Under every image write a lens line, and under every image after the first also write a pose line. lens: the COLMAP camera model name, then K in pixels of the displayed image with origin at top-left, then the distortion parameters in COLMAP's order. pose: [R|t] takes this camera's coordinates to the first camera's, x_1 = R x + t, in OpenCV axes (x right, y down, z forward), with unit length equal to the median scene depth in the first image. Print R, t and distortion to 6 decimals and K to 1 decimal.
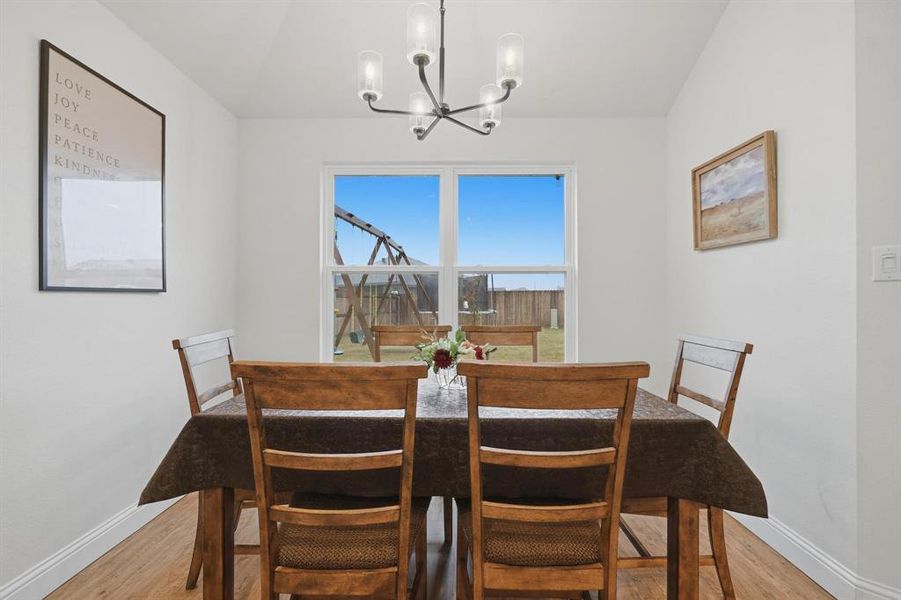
lens RADIAL K [[406.2, 0, 446.7], [0, 406.2, 295.4], [0, 0, 1]] dist [-0.002478, 0.000418]
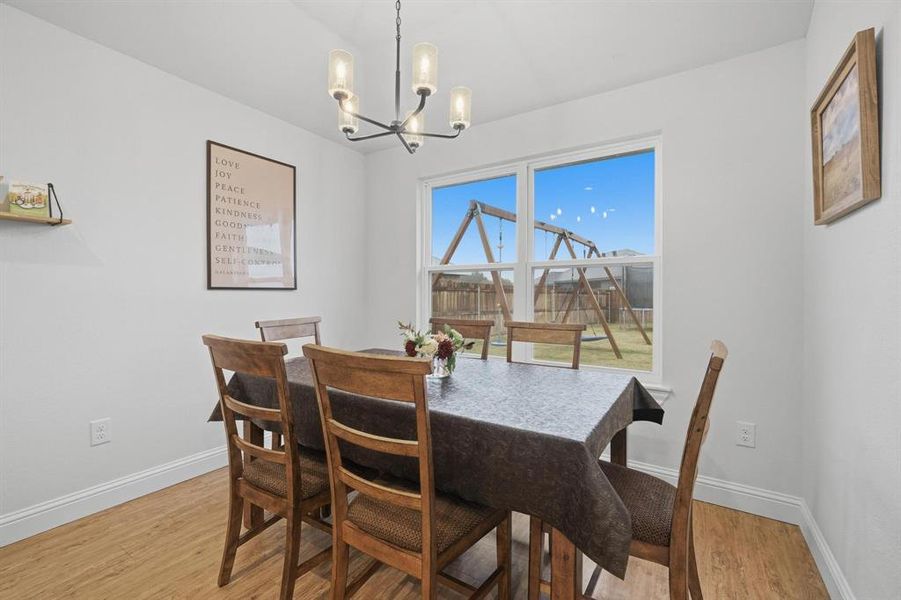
lens RADIAL K [[390.1, 0, 446.0], [0, 390.1, 295.4], [0, 0, 1]] dist [-0.000308, 0.000503]
pose [[0.846090, 0.001532, -0.533038, 0.513234], [0.004013, 0.999949, 0.009244, 0.000979], [0.533025, -0.009960, 0.846041, 0.113333]]
